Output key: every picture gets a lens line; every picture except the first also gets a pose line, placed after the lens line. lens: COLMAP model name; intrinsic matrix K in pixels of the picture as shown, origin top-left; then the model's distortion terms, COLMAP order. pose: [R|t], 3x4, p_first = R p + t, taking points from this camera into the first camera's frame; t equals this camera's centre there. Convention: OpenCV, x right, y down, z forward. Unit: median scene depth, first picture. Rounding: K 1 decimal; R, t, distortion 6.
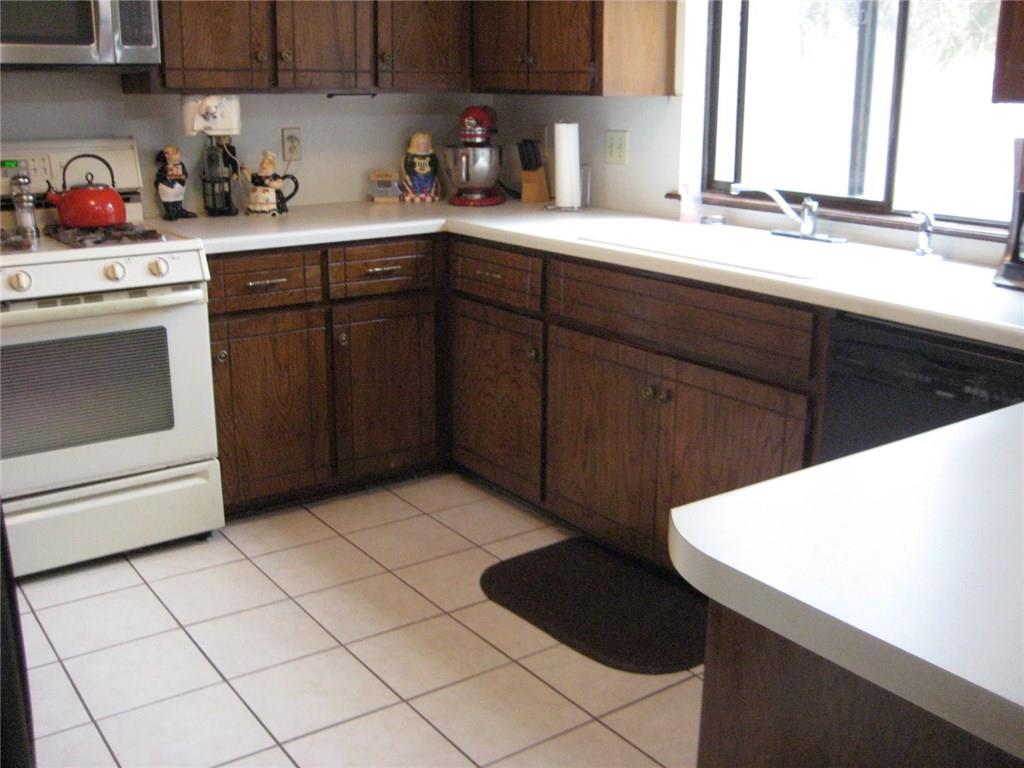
lens RADIAL K [[1060.7, 0, 512.0], [0, 1060.7, 387.7], [0, 0, 1]] dist [-0.175674, 0.245625]
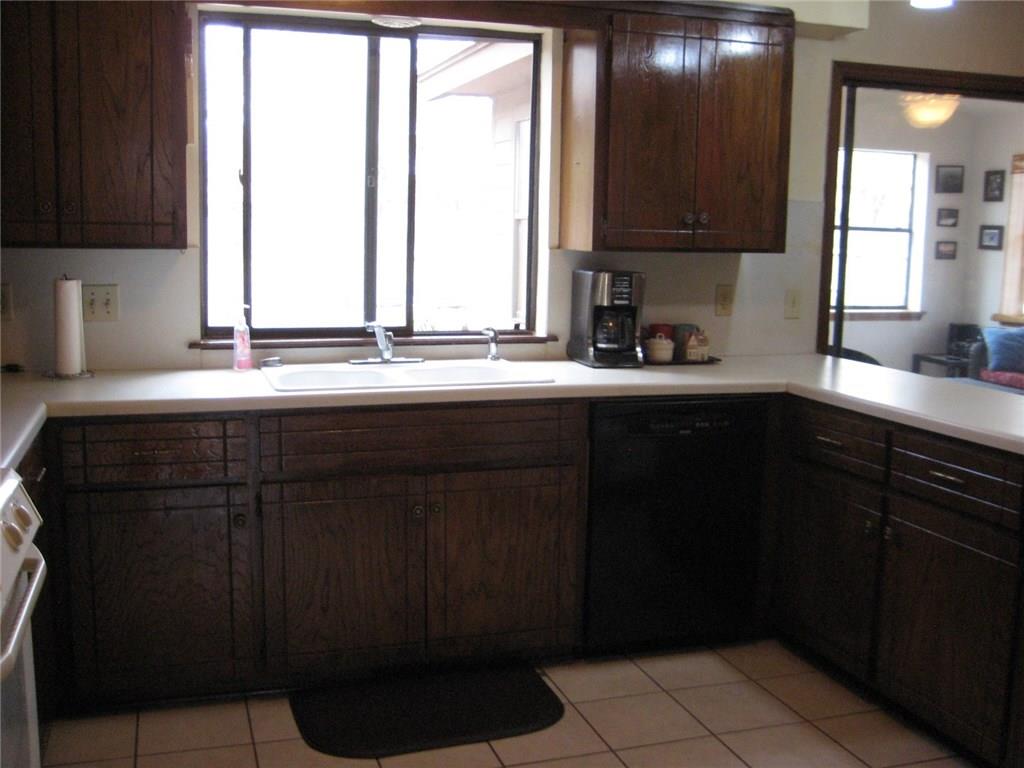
lens RADIAL K [[1060.7, 0, 512.0], [0, 1060.7, 387.7], [0, 0, 1]] dist [-0.175674, 0.245625]
pose [[0.318024, -0.132502, 0.938778, -1.422388], [0.246745, 0.967631, 0.052986, -0.254423], [-0.915411, 0.214788, 0.340424, 0.825171]]
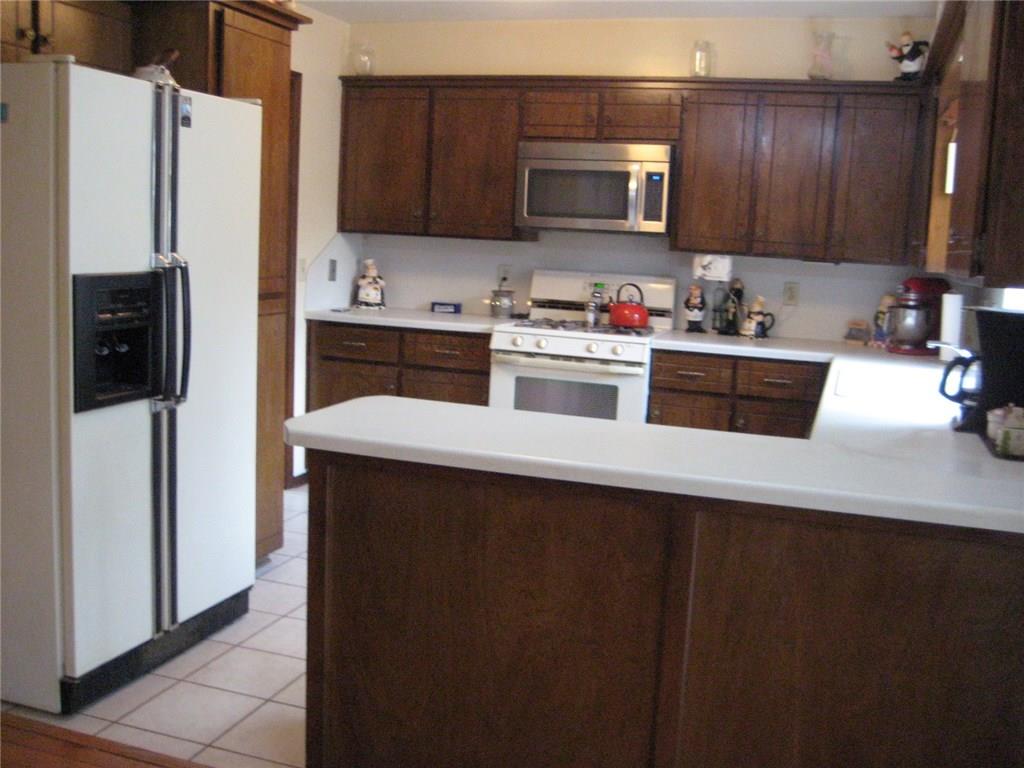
lens RADIAL K [[1060.7, 0, 512.0], [0, 1060.7, 387.7], [0, 0, 1]] dist [-0.175674, 0.245625]
pose [[0.573937, 0.141191, -0.806636, 0.815102], [-0.266473, 0.963615, -0.020933, 0.020758], [0.774331, 0.226960, 0.590678, -0.107891]]
